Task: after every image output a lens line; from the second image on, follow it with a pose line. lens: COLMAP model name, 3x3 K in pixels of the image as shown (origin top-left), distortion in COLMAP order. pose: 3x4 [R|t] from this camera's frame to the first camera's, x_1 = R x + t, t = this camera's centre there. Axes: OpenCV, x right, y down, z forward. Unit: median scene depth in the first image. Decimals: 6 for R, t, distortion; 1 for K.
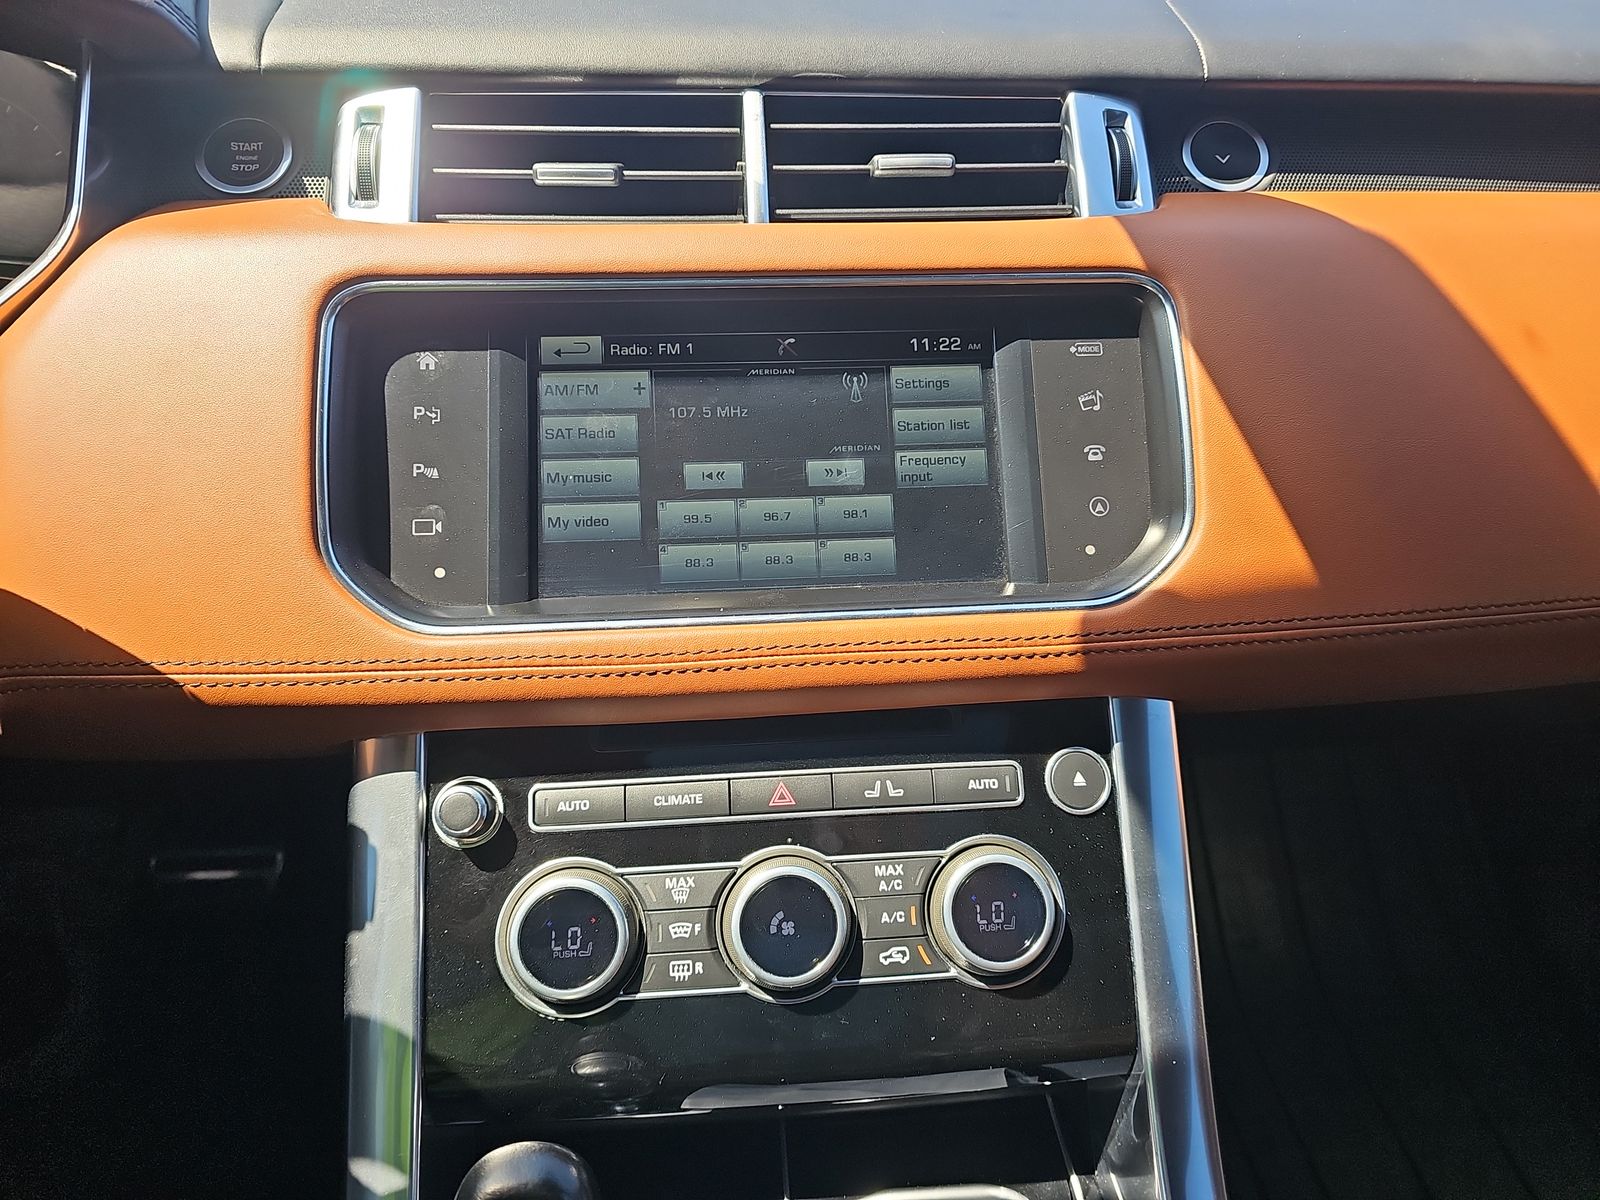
lens RADIAL K [[1083.8, 0, 800.0], [0, 1083.8, 600.0], [0, 0, 1]] dist [0.027158, -0.004266]
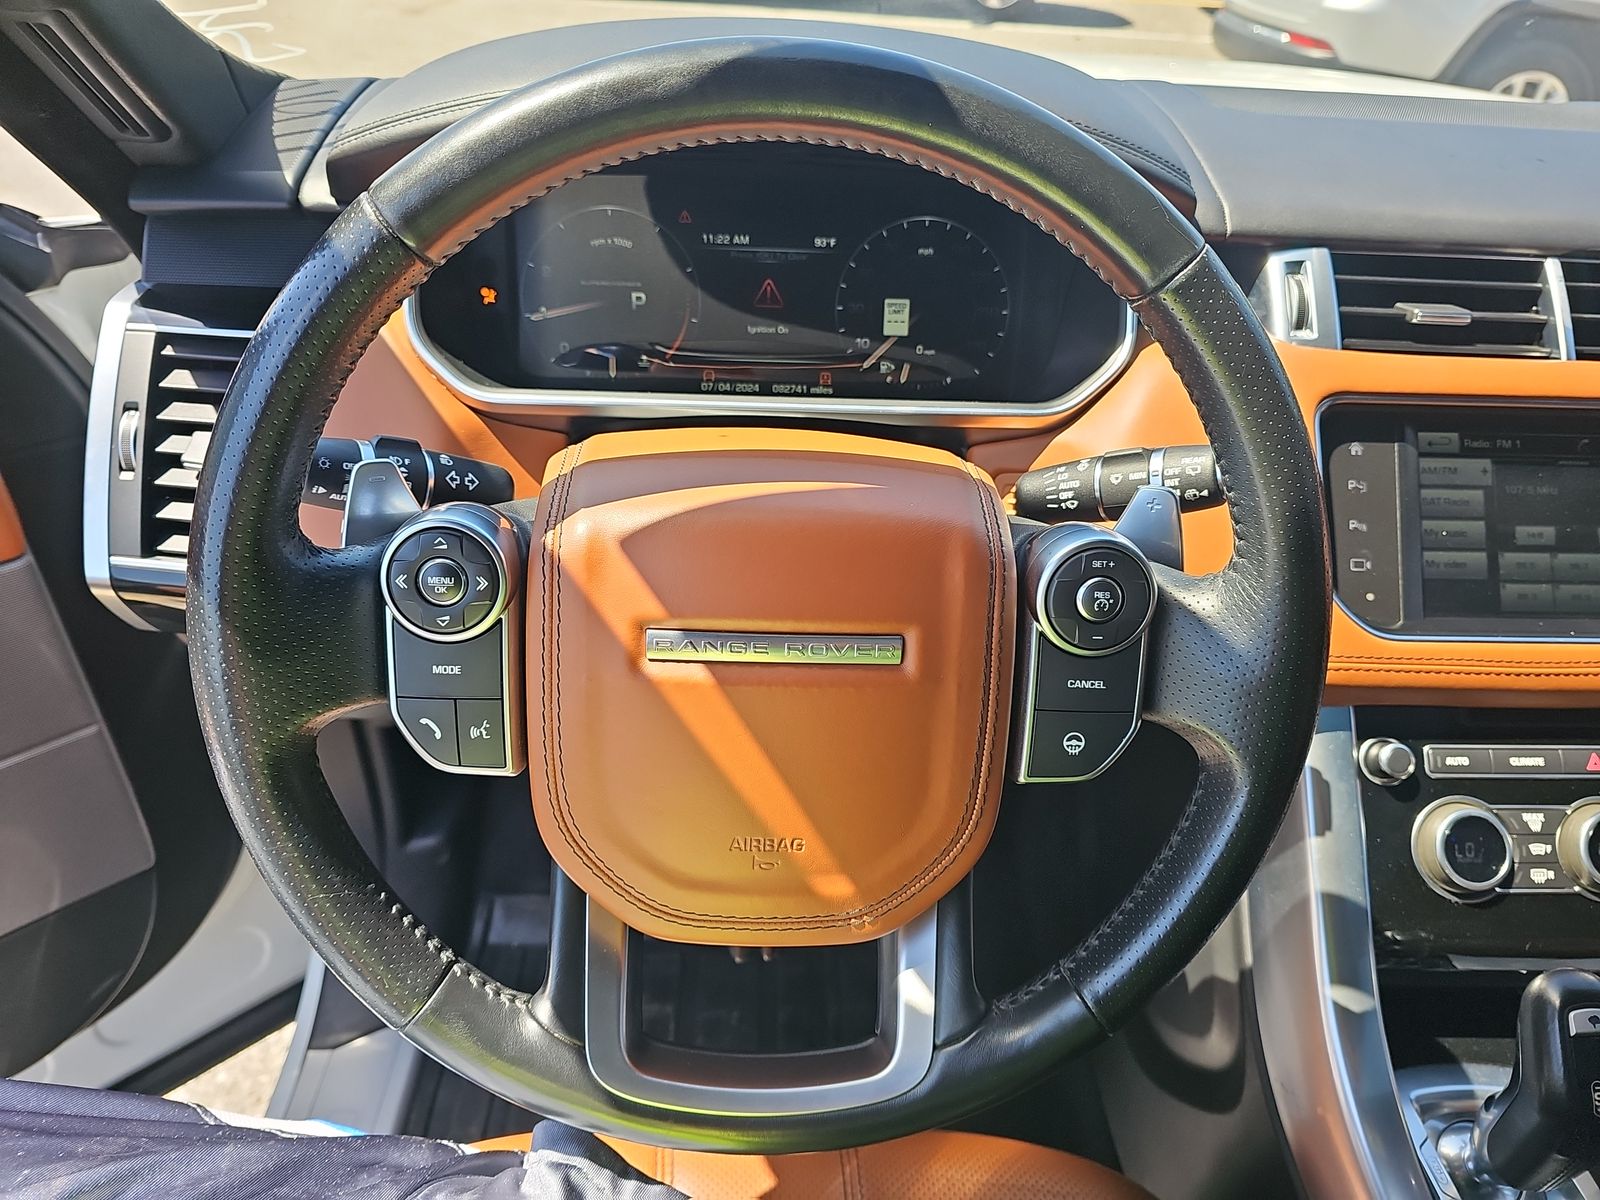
lens RADIAL K [[1083.8, 0, 800.0], [0, 1083.8, 600.0], [0, 0, 1]] dist [0.027158, -0.004266]
pose [[0.998790, 0.048554, 0.007857, -1.052628], [-0.048746, 0.998464, 0.026331, -0.021038], [-0.006566, -0.026682, 0.999622, -0.433302]]
